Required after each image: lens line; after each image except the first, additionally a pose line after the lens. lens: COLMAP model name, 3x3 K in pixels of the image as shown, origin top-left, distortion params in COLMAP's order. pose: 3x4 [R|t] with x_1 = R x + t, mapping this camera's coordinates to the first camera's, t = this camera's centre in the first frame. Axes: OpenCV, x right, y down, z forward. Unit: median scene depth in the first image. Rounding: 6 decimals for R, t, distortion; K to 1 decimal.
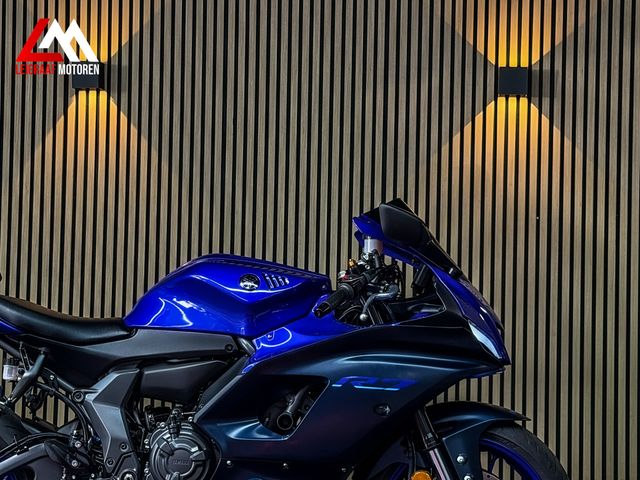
lens RADIAL K [[1456.8, 0, 314.7], [0, 1456.8, 244.7], [0, 0, 1]] dist [0.144811, 0.000000]
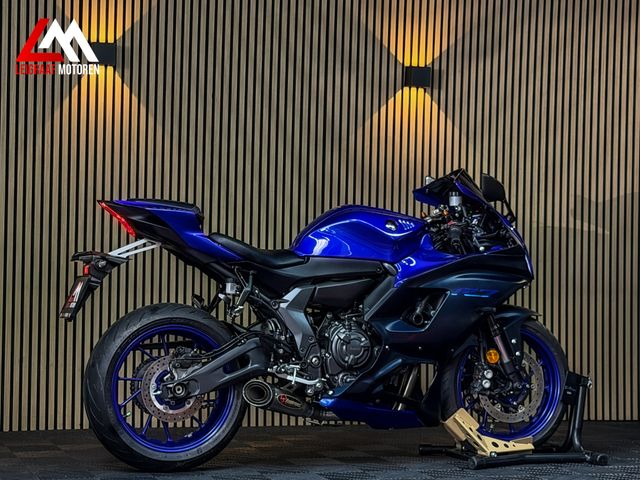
lens RADIAL K [[1456.8, 0, 313.1], [0, 1456.8, 239.0], [0, 0, 1]] dist [0.144811, 0.000000]
pose [[0.912720, 0.001112, 0.408584, -0.510201], [-0.019445, 0.998981, 0.040720, -0.013116], [-0.408123, -0.045111, 0.911812, -0.215061]]
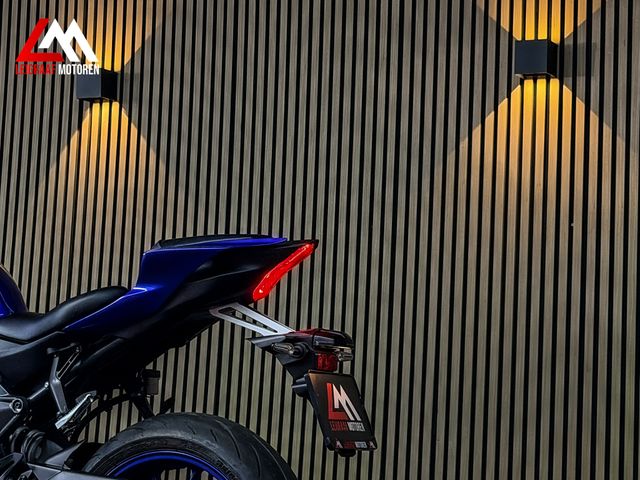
lens RADIAL K [[1456.8, 0, 331.8], [0, 1456.8, 230.4], [0, 0, 1]] dist [0.144811, 0.000000]
pose [[0.941780, -0.022297, -0.335489, 0.298445], [-0.009907, 0.995525, -0.093975, 0.062073], [0.336083, 0.091828, 0.937345, 0.198922]]
